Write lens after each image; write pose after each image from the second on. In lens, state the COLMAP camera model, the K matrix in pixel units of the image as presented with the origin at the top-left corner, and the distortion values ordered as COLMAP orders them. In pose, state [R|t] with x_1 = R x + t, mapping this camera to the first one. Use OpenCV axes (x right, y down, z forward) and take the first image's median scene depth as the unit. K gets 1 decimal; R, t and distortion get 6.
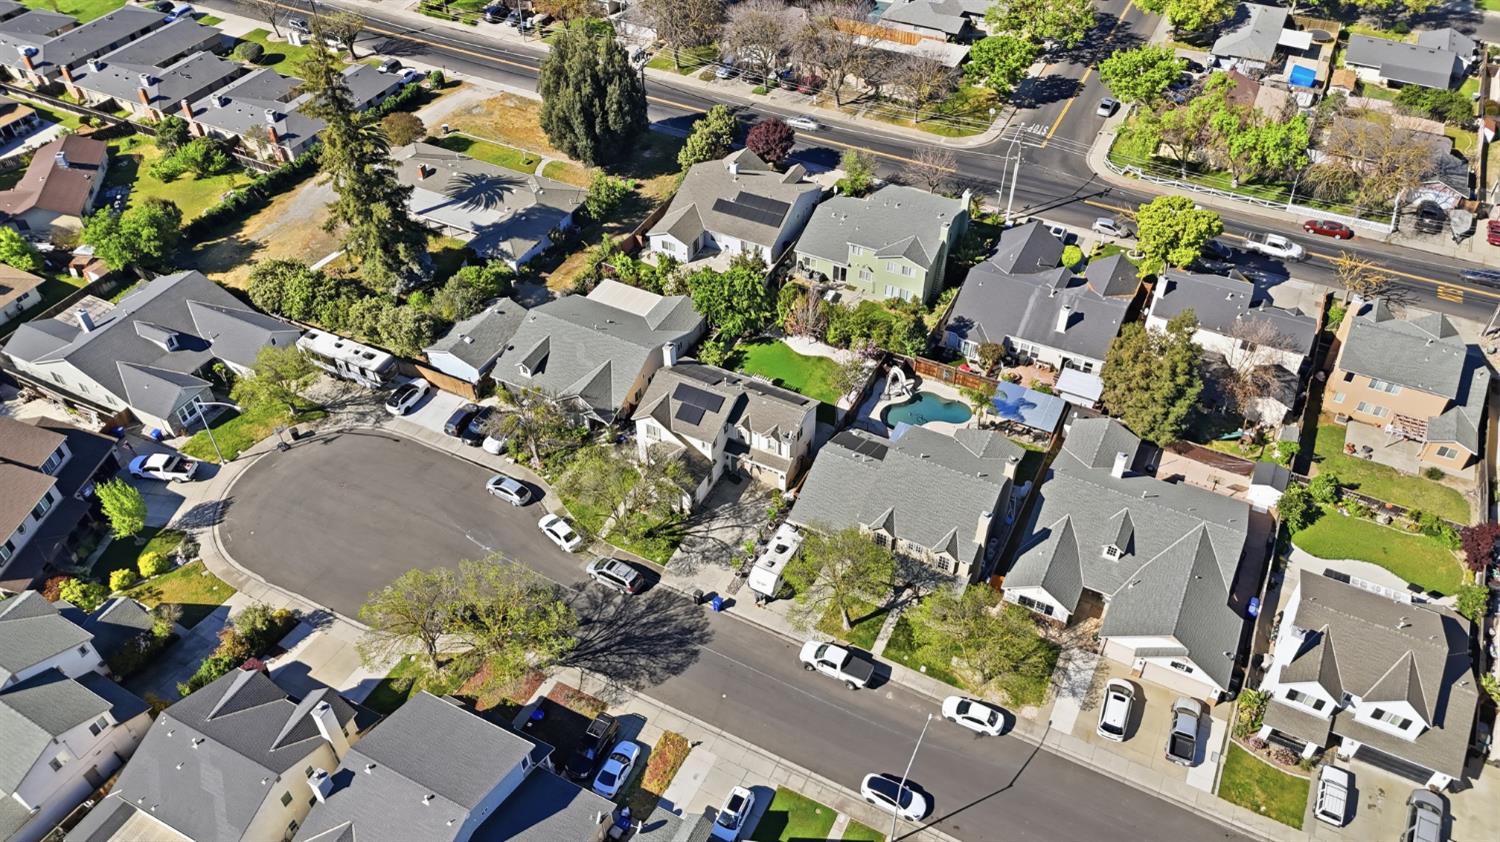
lens RADIAL K [[1096.4, 0, 750.0], [0, 1096.4, 421.0], [0, 0, 1]] dist [0.074914, -0.070063]
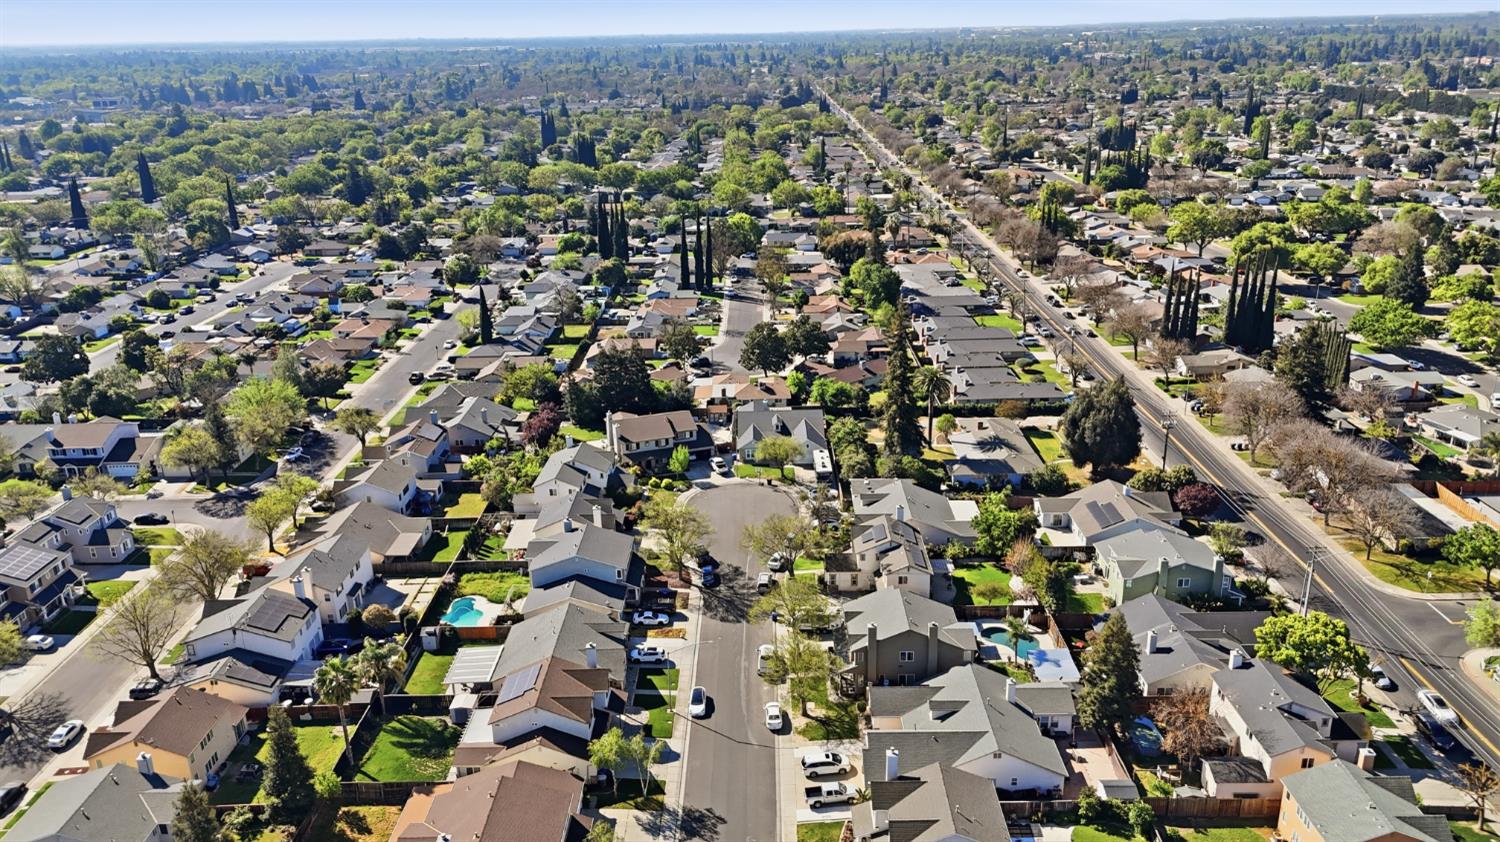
lens RADIAL K [[1096.4, 0, 750.0], [0, 1096.4, 421.0], [0, 0, 1]] dist [0.074914, -0.070063]
pose [[0.446067, 0.296829, -0.844344, 1.000831], [-0.598053, 0.800715, -0.034460, 0.012771], [0.665850, 0.520334, 0.534693, -0.023521]]
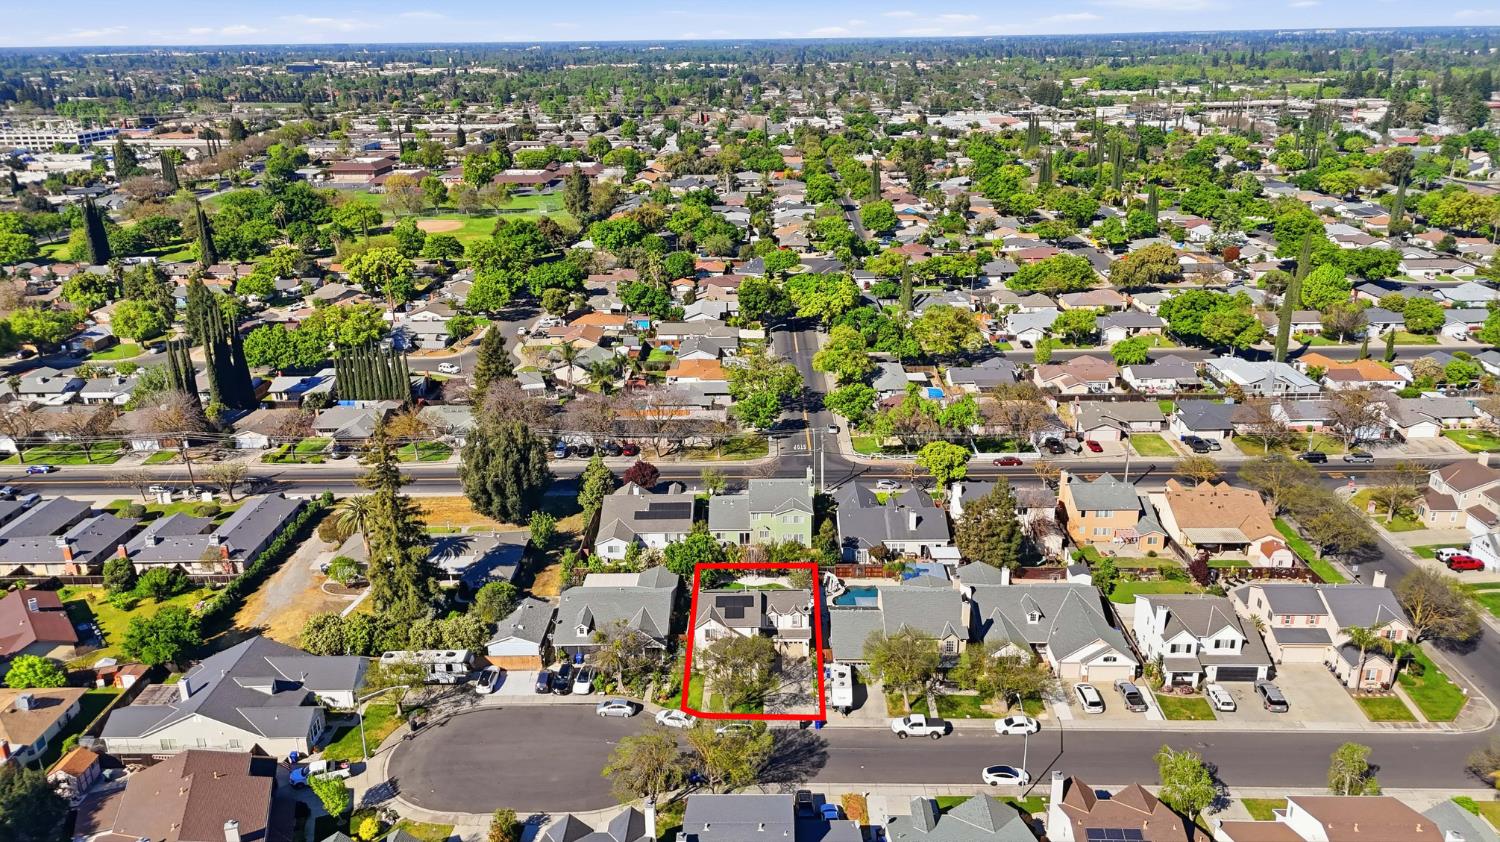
lens RADIAL K [[1096.4, 0, 750.0], [0, 1096.4, 421.0], [0, 0, 1]] dist [0.074914, -0.070063]
pose [[0.898450, -0.151297, 0.412186, -0.501666], [0.307049, 0.887541, -0.343499, 0.228152], [-0.313861, 0.435178, 0.843867, -0.238563]]
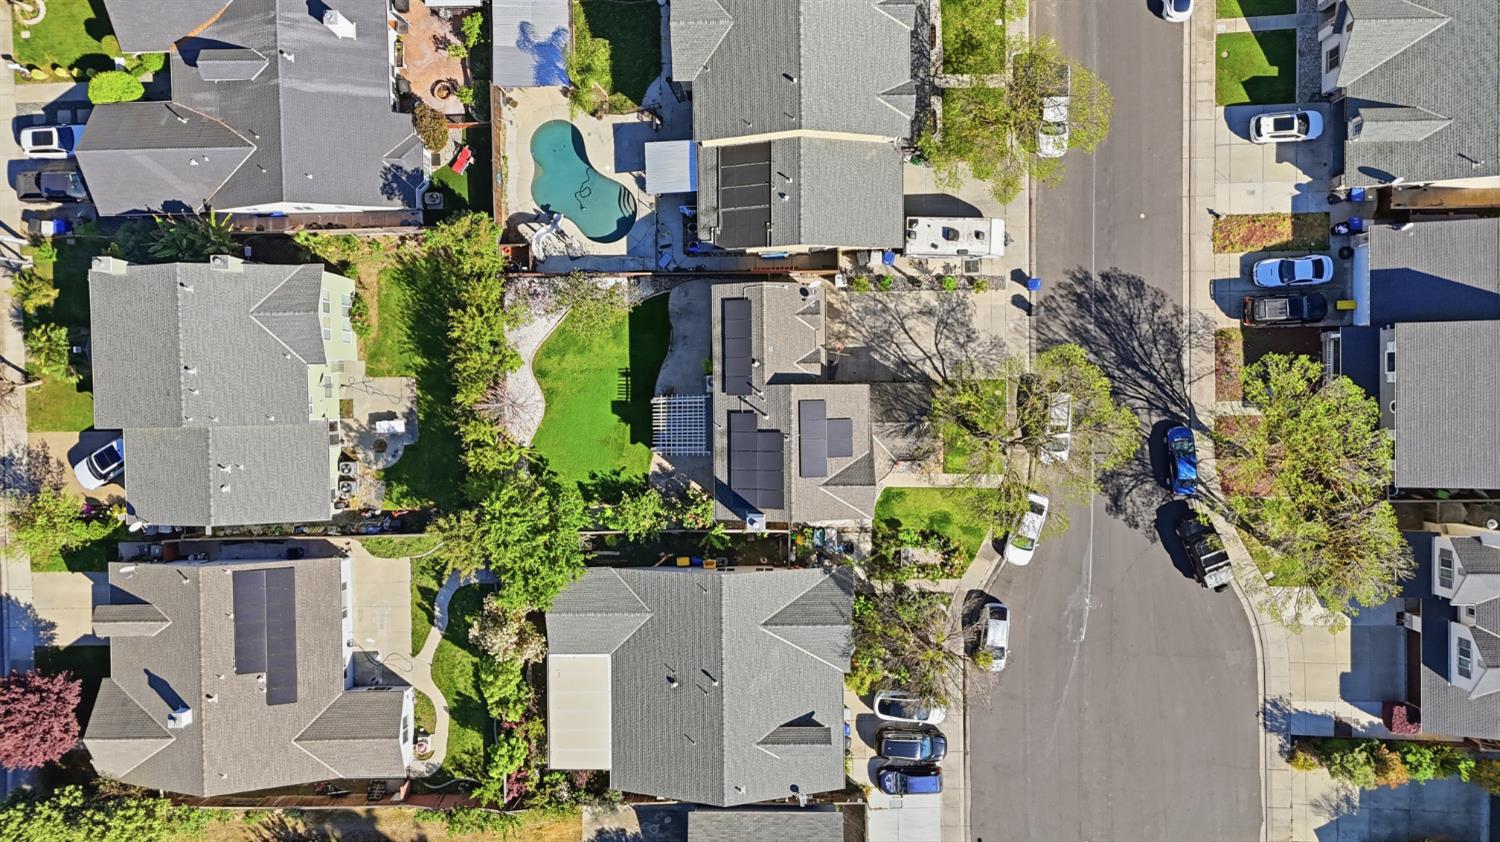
lens RADIAL K [[1096.4, 0, 750.0], [0, 1096.4, 421.0], [0, 0, 1]] dist [0.074914, -0.070063]
pose [[-0.464115, -0.885769, 0.003235, -0.019746], [0.624348, -0.324543, 0.710537, -0.458253], [-0.628321, 0.331790, 0.703653, 0.492053]]
